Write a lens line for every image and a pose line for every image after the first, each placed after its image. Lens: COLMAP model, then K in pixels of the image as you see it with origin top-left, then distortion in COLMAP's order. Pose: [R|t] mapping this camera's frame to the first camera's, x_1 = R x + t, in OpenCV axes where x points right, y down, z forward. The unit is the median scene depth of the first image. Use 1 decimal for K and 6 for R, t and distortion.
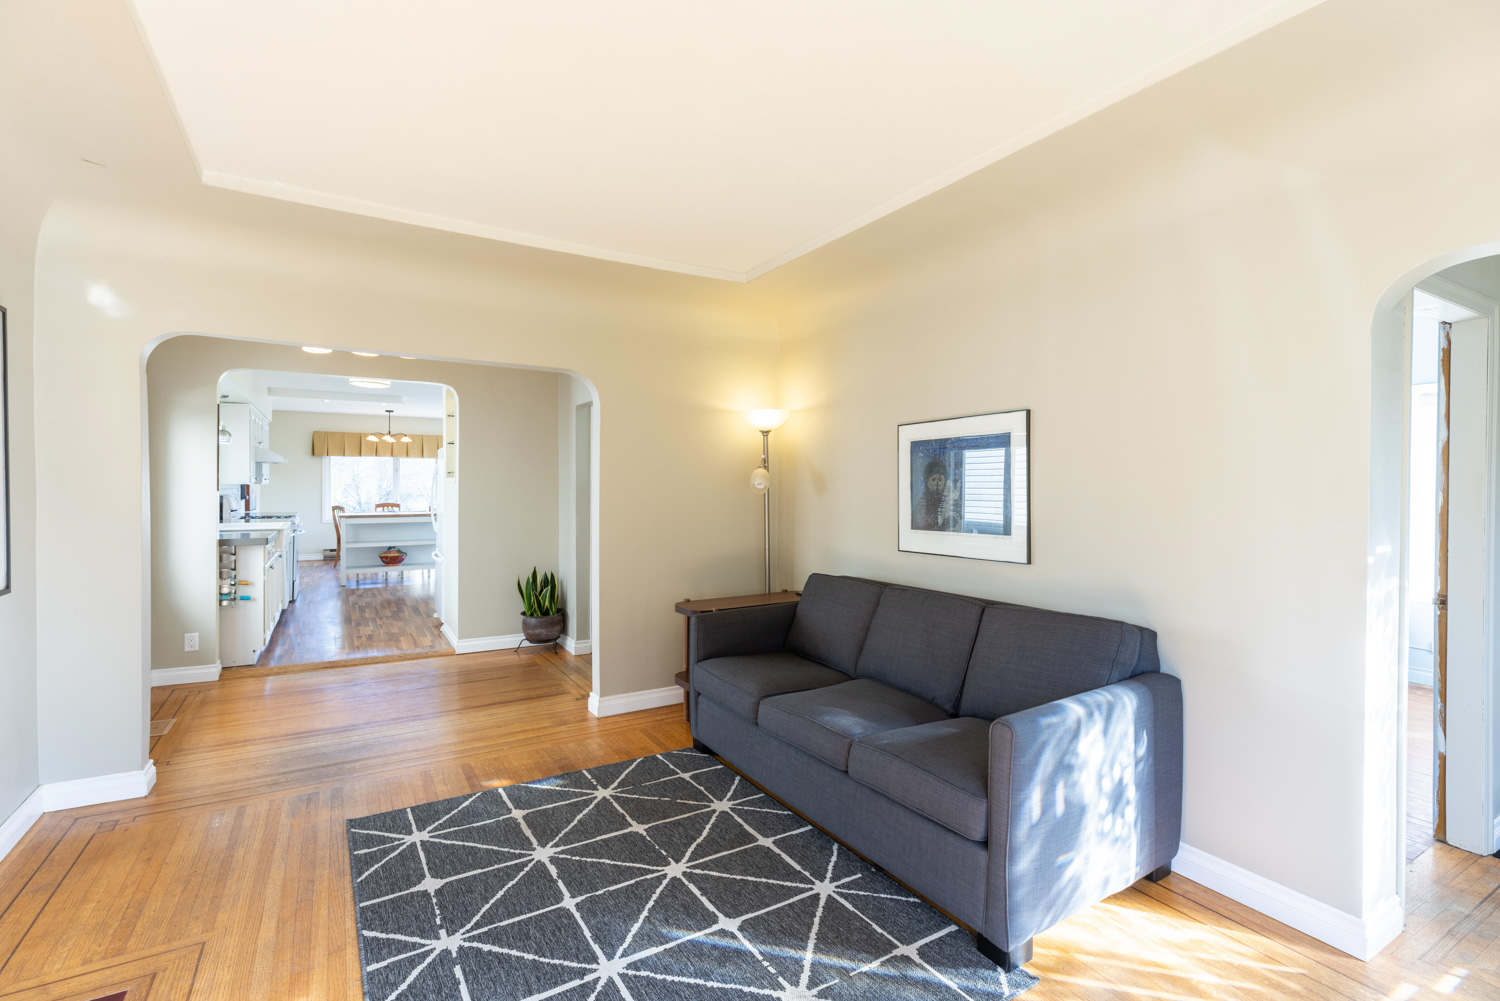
lens RADIAL K [[682.8, 0, 757.1], [0, 682.8, 493.3], [0, 0, 1]] dist [0.005774, -0.001736]
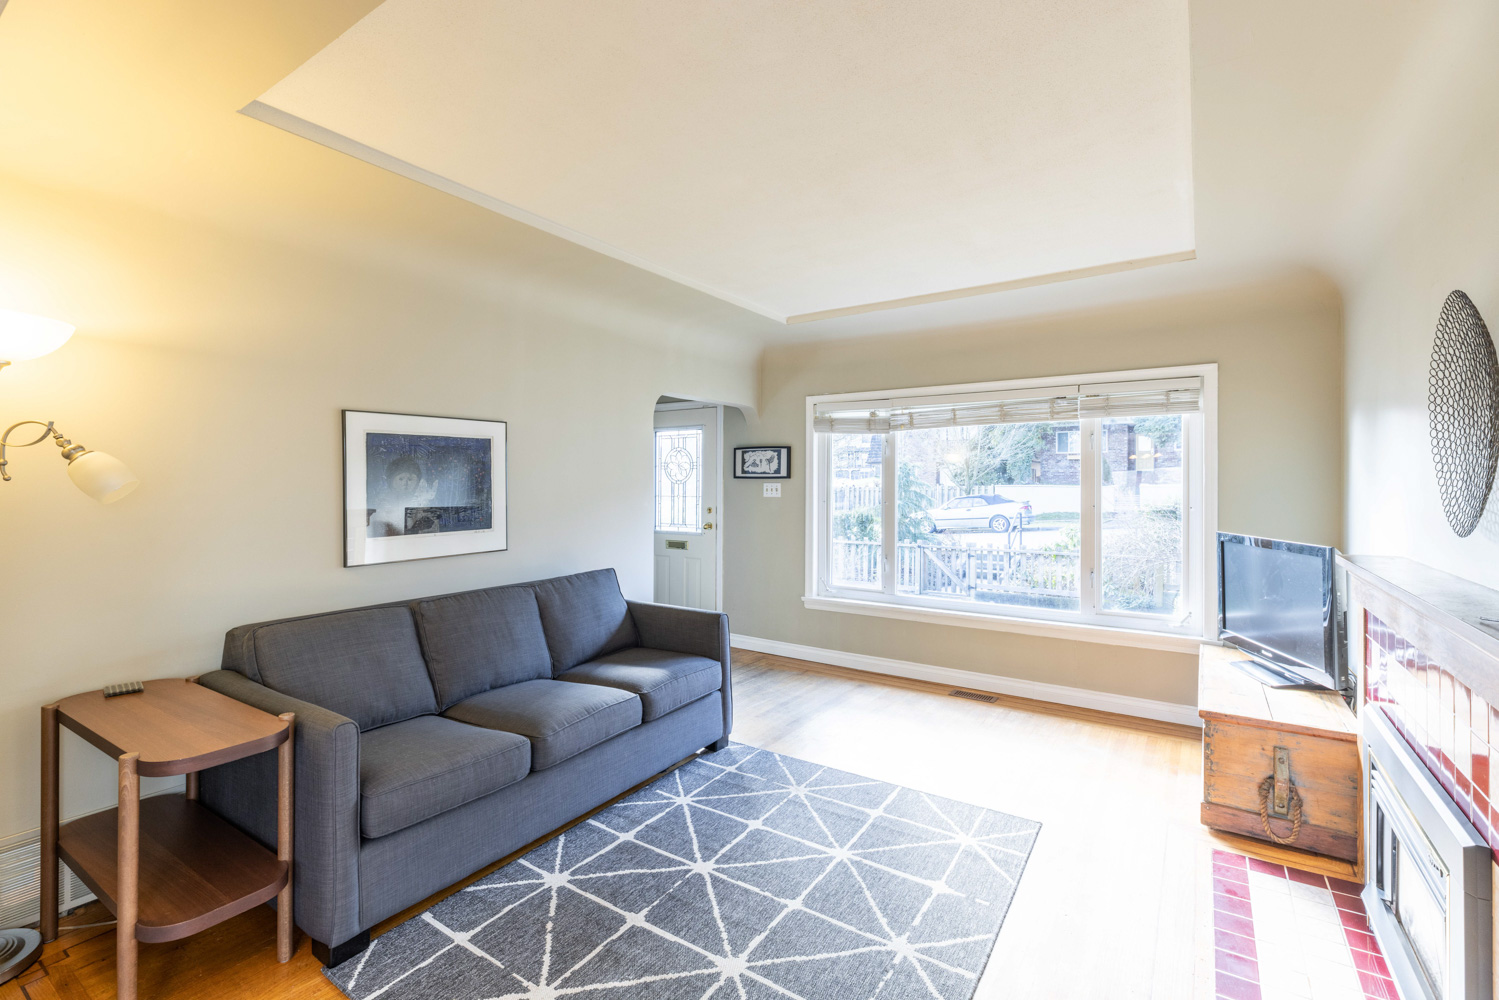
lens RADIAL K [[682.3, 0, 759.5], [0, 682.3, 485.2], [0, 0, 1]] dist [0.005774, -0.001736]
pose [[-0.425317, -0.011079, 0.904977, -1.044847], [0.003848, 0.999894, 0.014050, -0.020323], [-0.905036, 0.009458, -0.425229, 1.337901]]
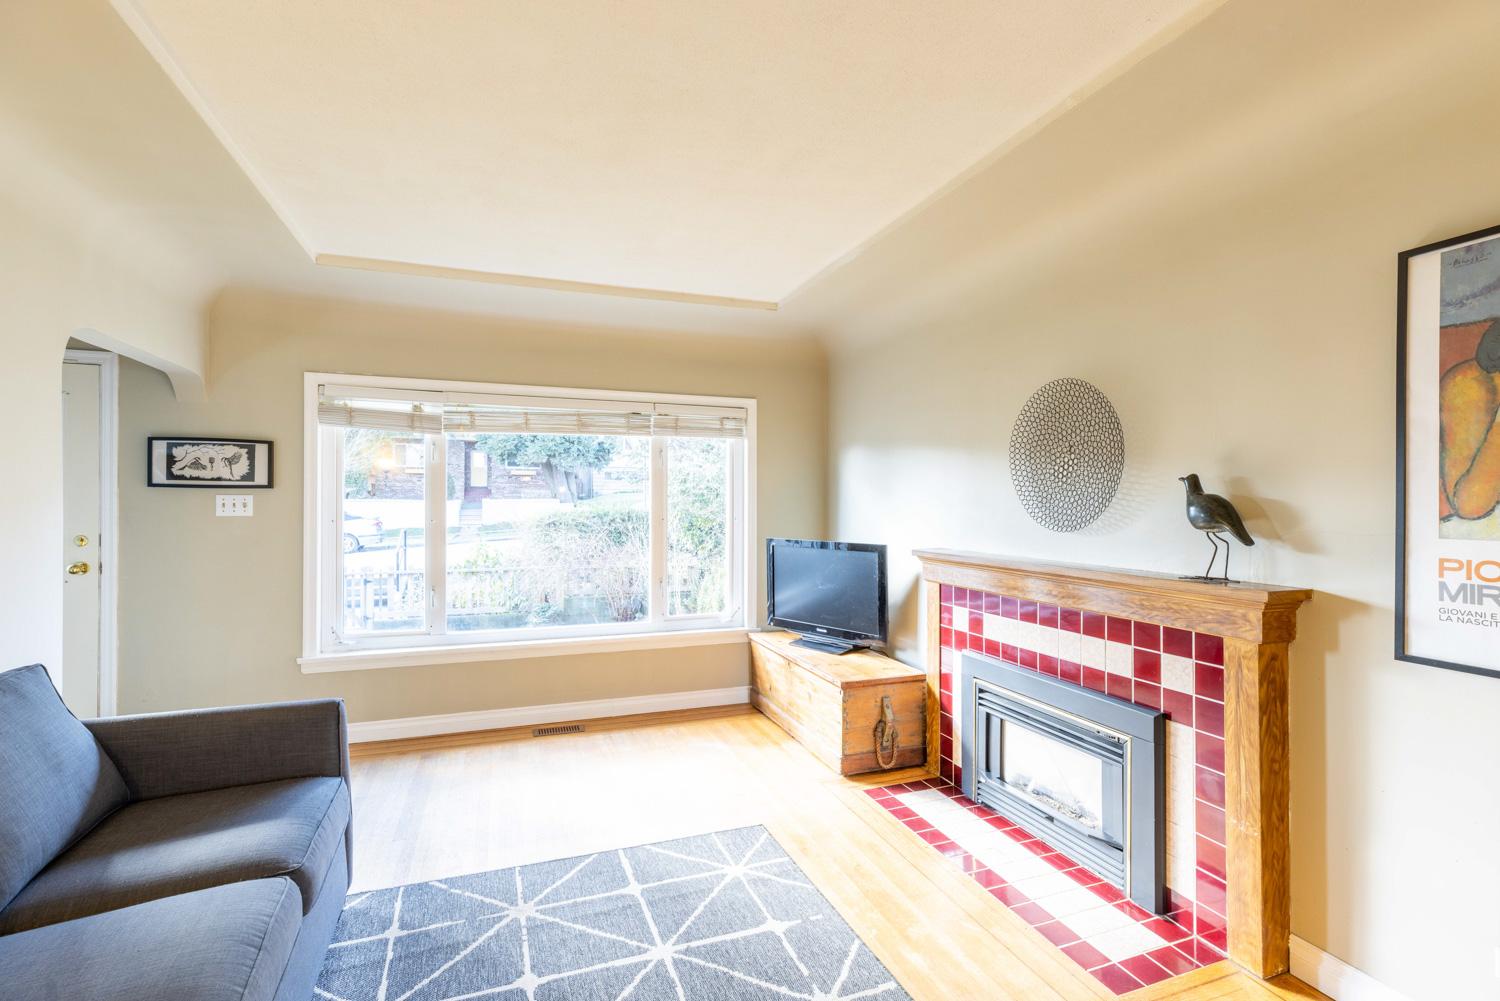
lens RADIAL K [[682.8, 0, 763.2], [0, 682.8, 505.8], [0, 0, 1]] dist [0.005774, -0.001736]
pose [[-0.982124, -0.014854, 0.187646, -0.440601], [-0.011572, 0.999761, 0.018573, -0.013010], [-0.187877, 0.016070, -0.982061, 1.585101]]
